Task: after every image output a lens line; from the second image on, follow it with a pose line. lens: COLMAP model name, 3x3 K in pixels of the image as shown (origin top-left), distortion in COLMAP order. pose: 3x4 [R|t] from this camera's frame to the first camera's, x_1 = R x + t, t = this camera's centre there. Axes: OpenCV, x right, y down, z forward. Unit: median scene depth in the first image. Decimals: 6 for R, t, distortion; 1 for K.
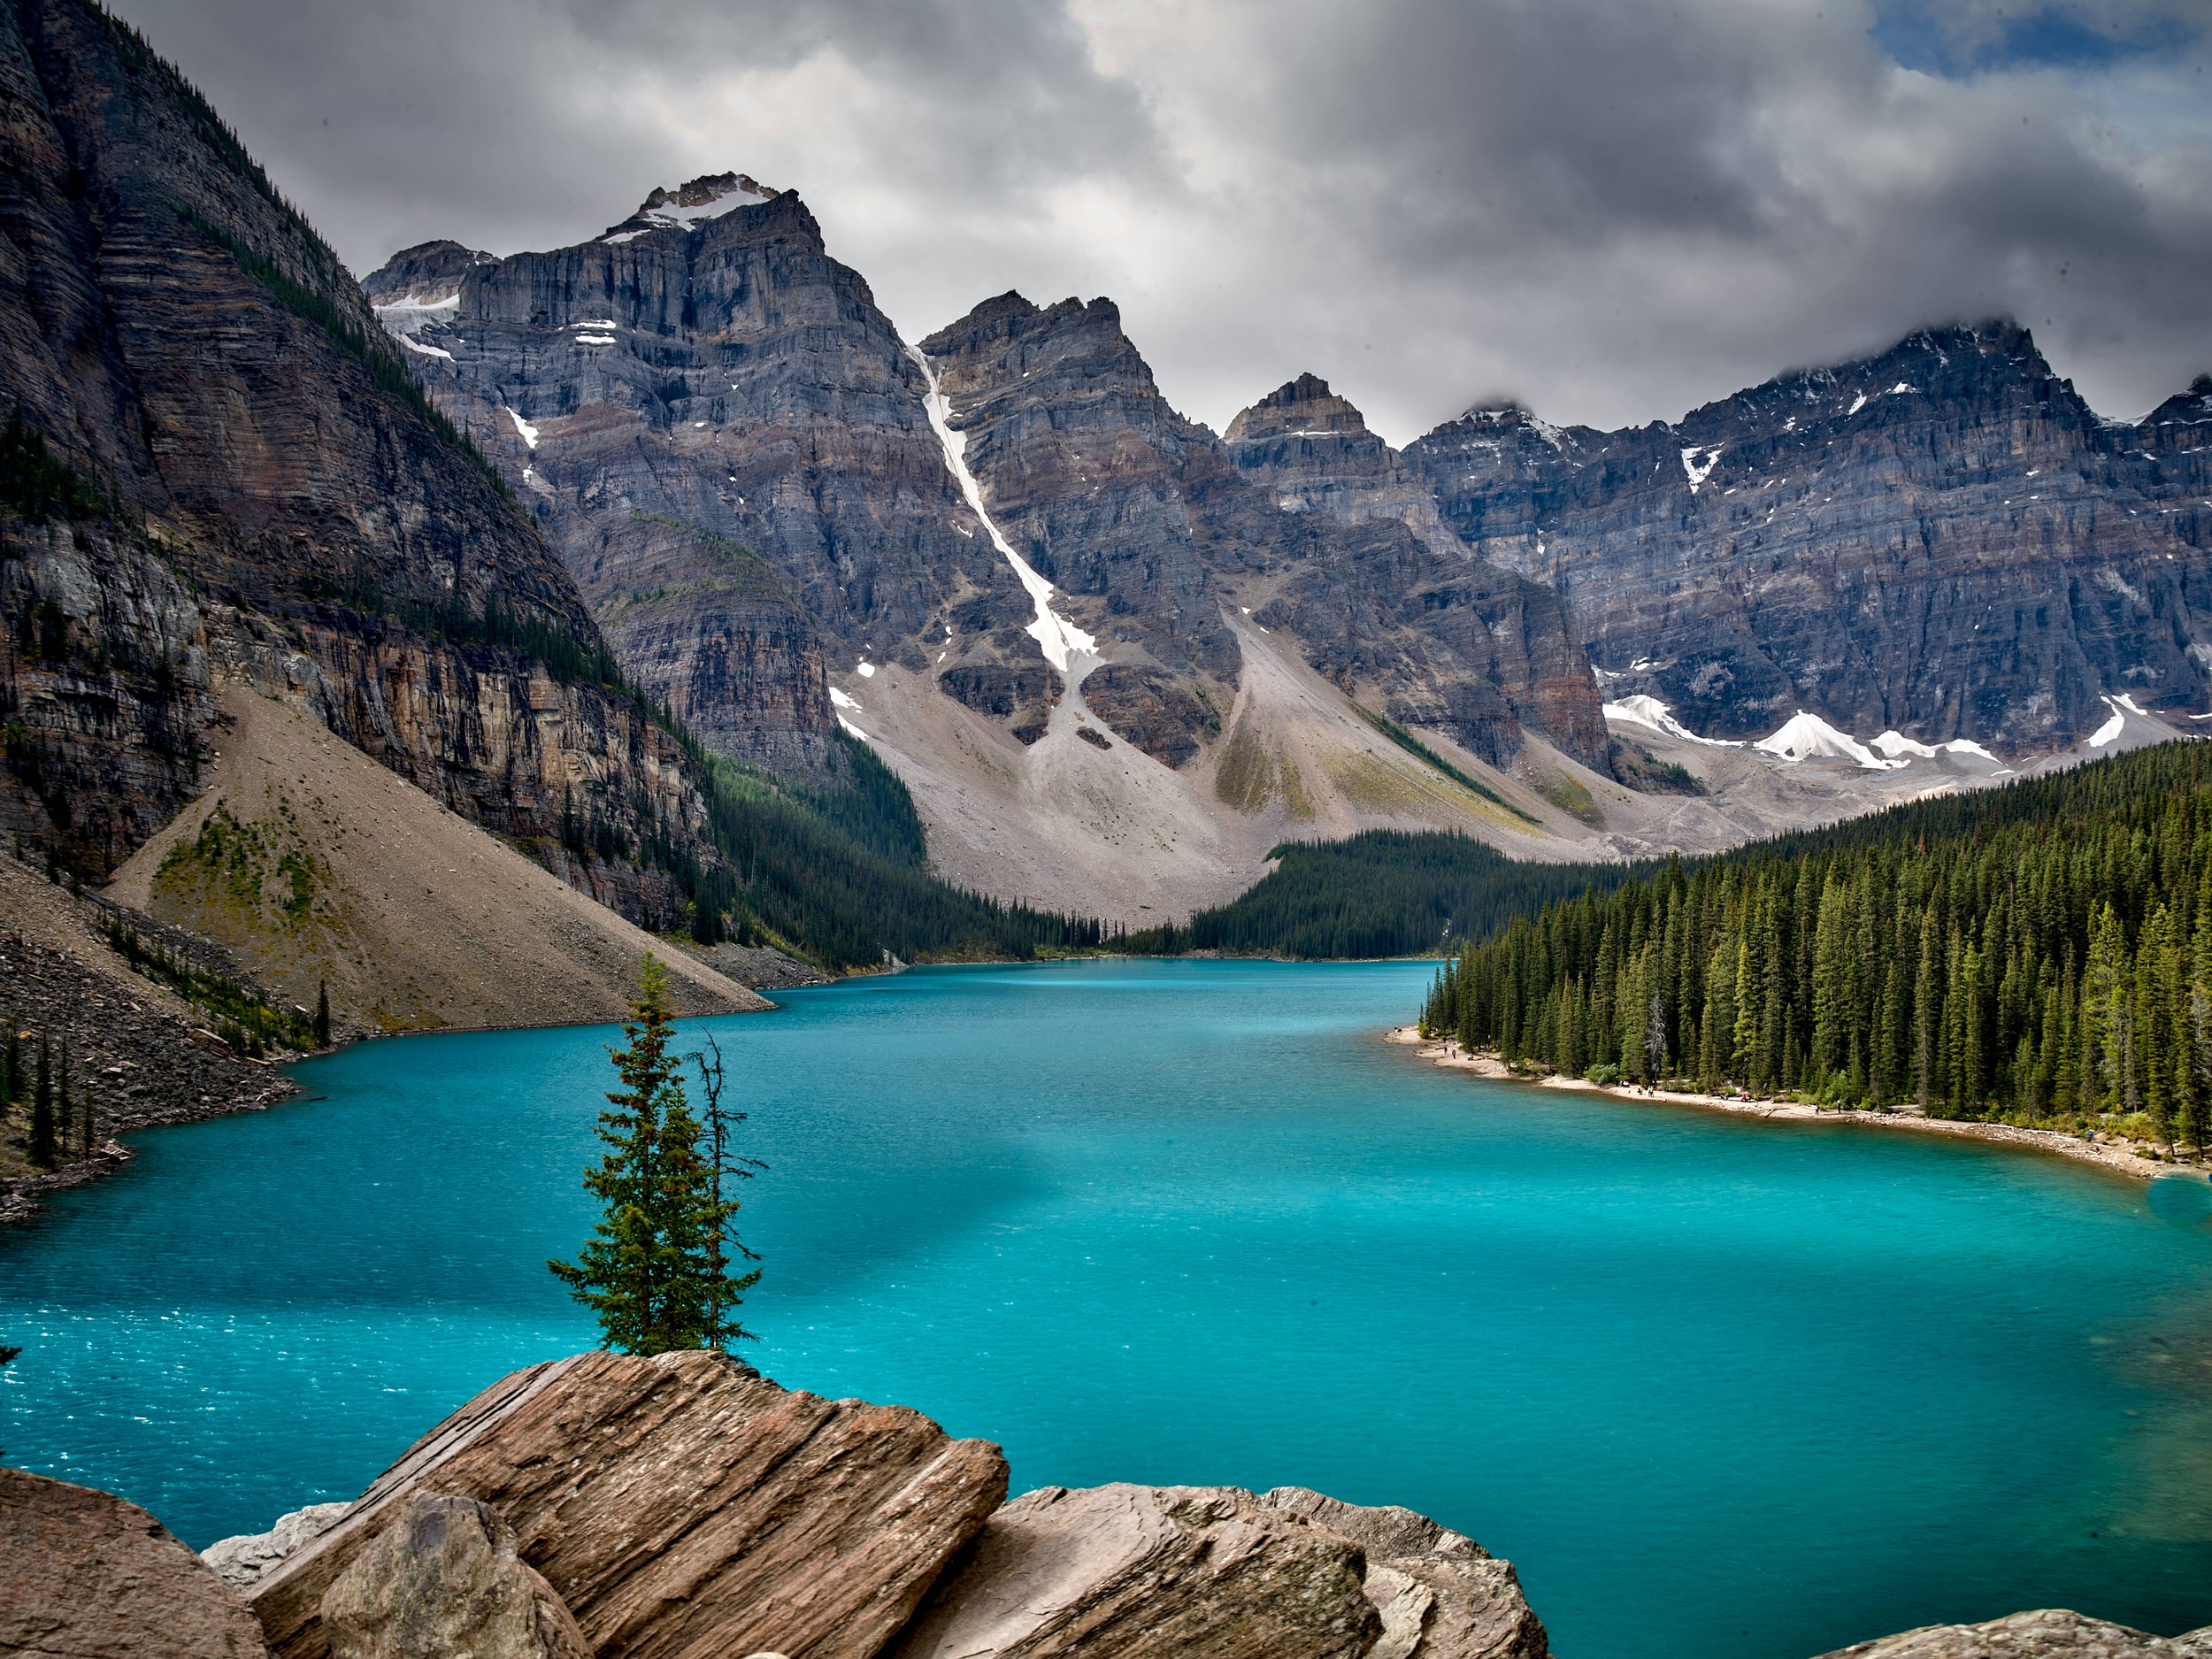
lens RADIAL K [[1778.9, 0, 1142.1], [0, 1778.9, 778.2], [0, 0, 1]] dist [-0.108141, 0.107975]
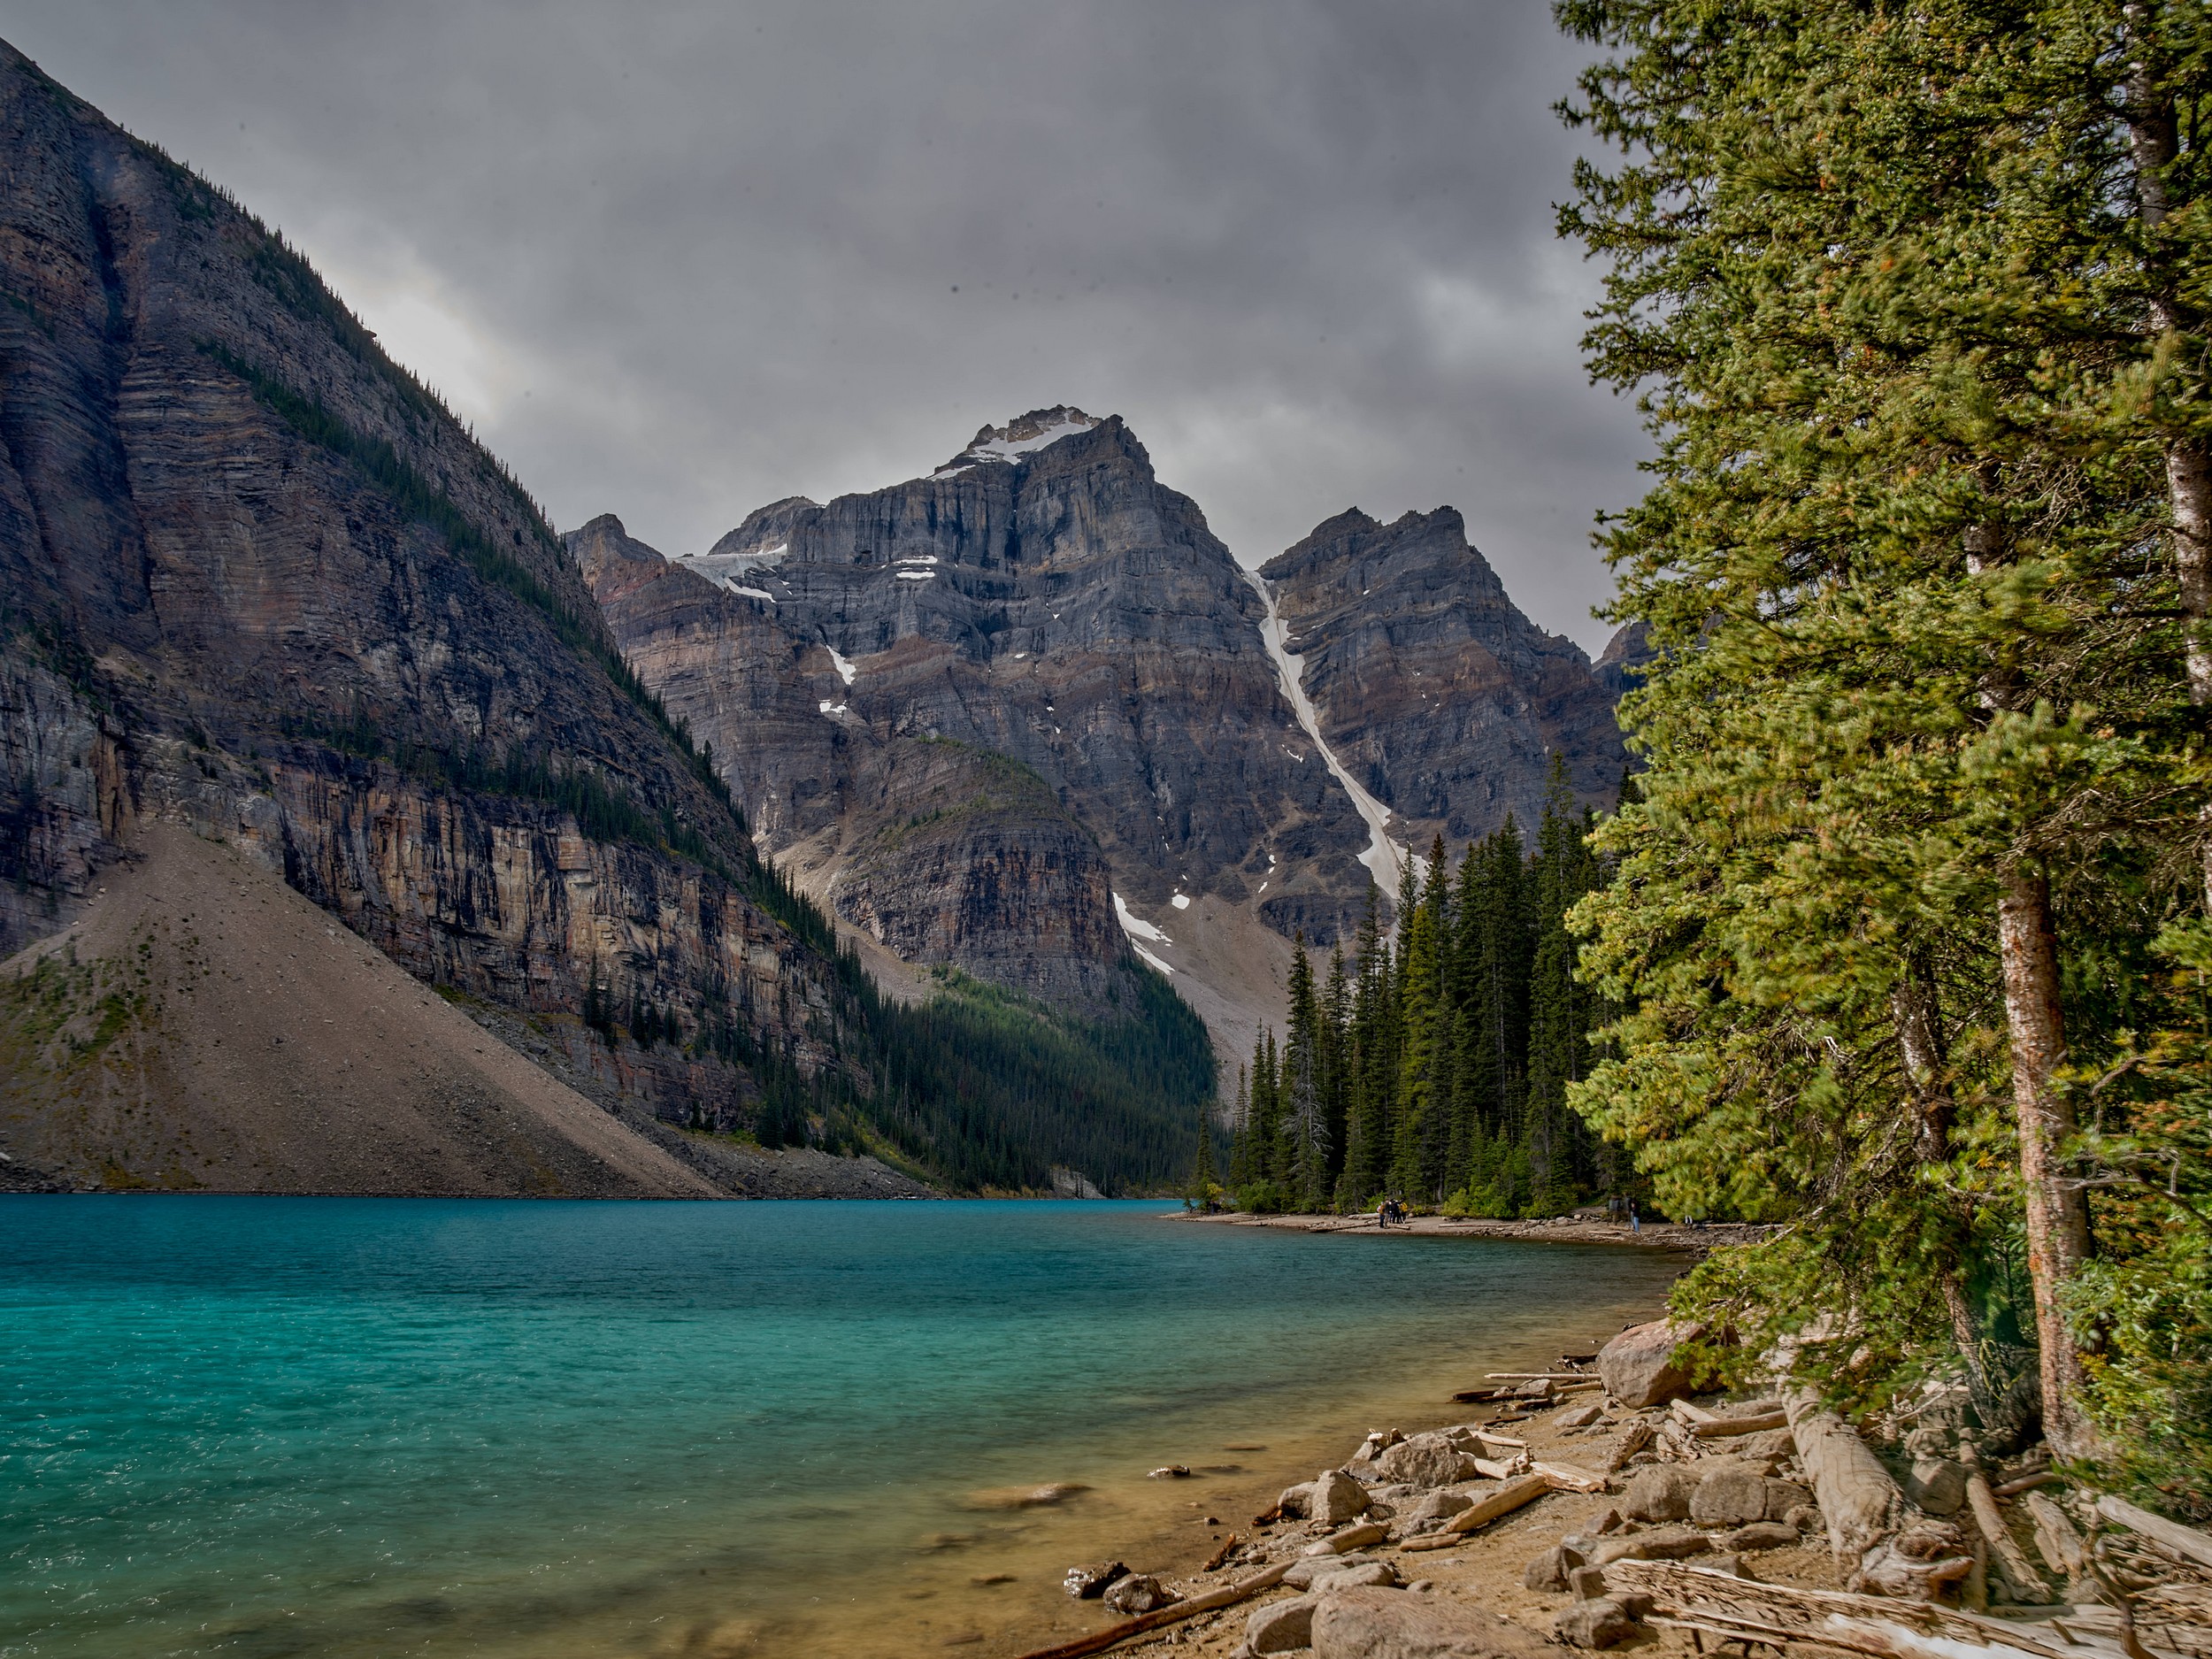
lens RADIAL K [[1848.5, 0, 1146.5], [0, 1848.5, 826.2], [0, 0, 1]] dist [-0.111501, 0.102730]
pose [[0.975281, -0.031736, -0.218677, 0.040128], [0.005819, 0.992978, -0.118160, 0.014004], [0.220891, 0.113967, 0.968617, 0.049361]]
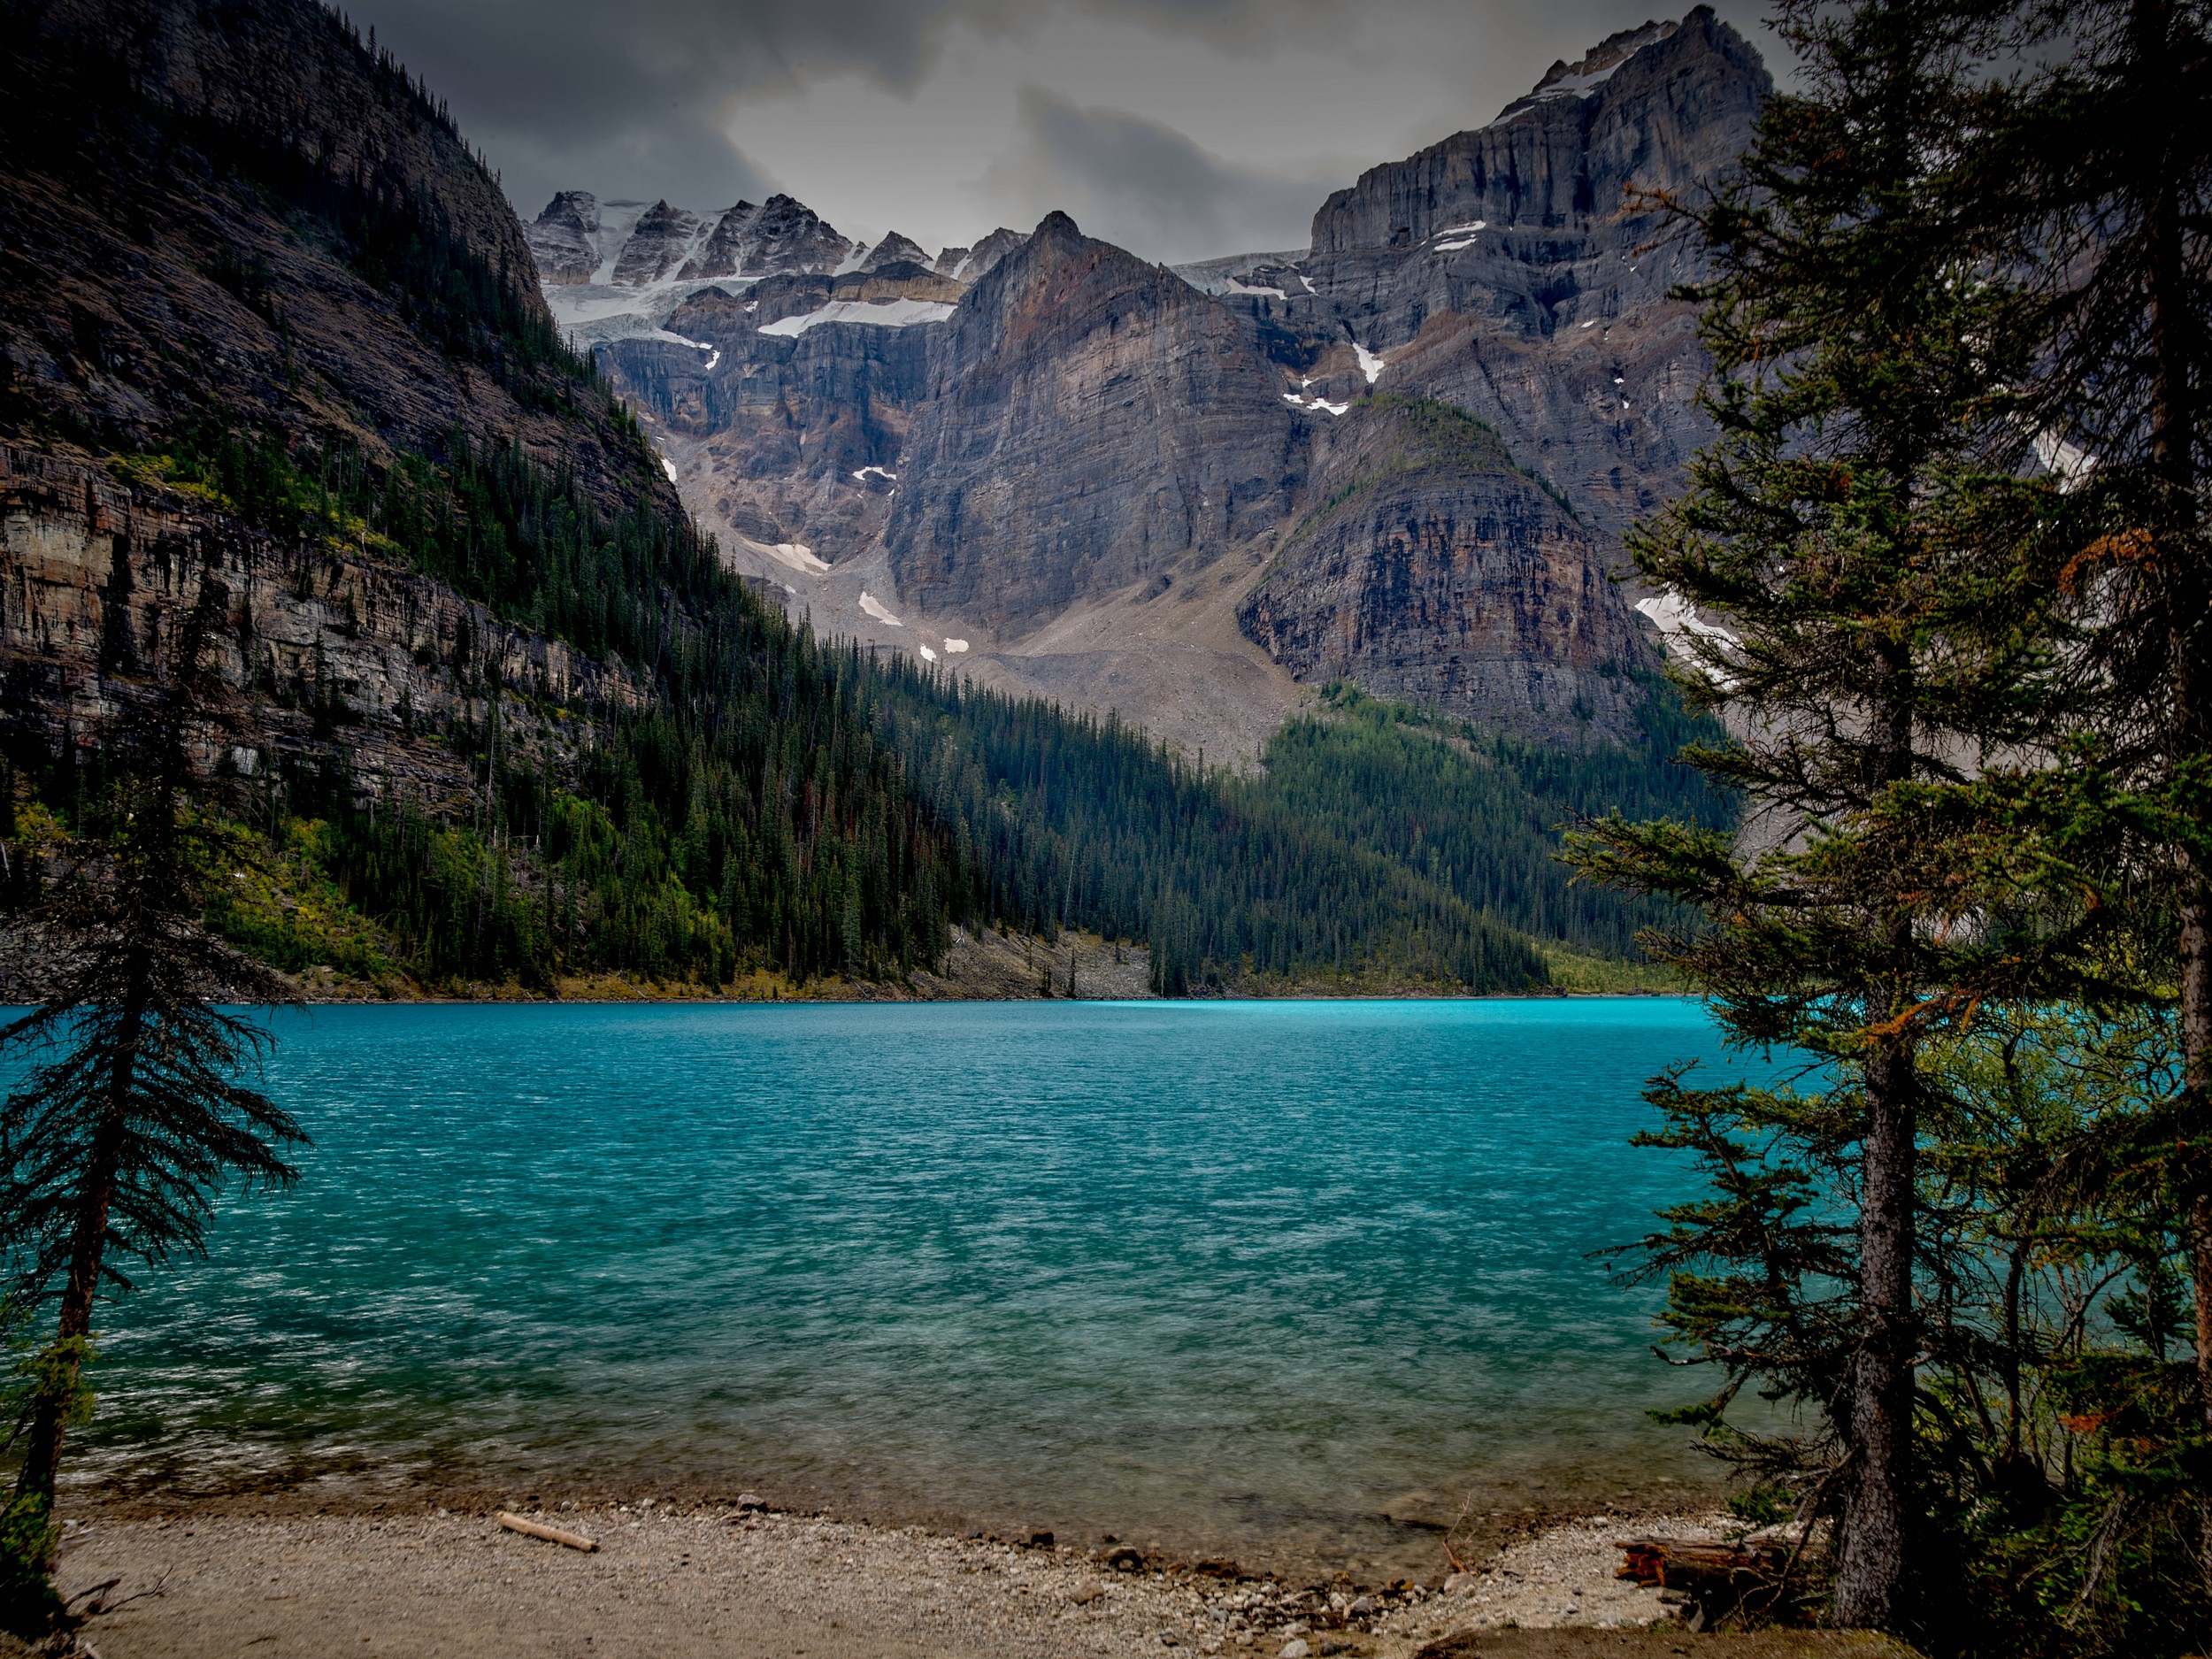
lens RADIAL K [[1848.5, 0, 1146.5], [0, 1848.5, 826.2], [0, 0, 1]] dist [-0.111501, 0.102730]
pose [[0.797459, -0.045957, -0.601620, 0.077019], [0.043643, 0.998877, -0.018453, 0.030703], [0.601792, -0.011541, 0.798569, 0.266078]]
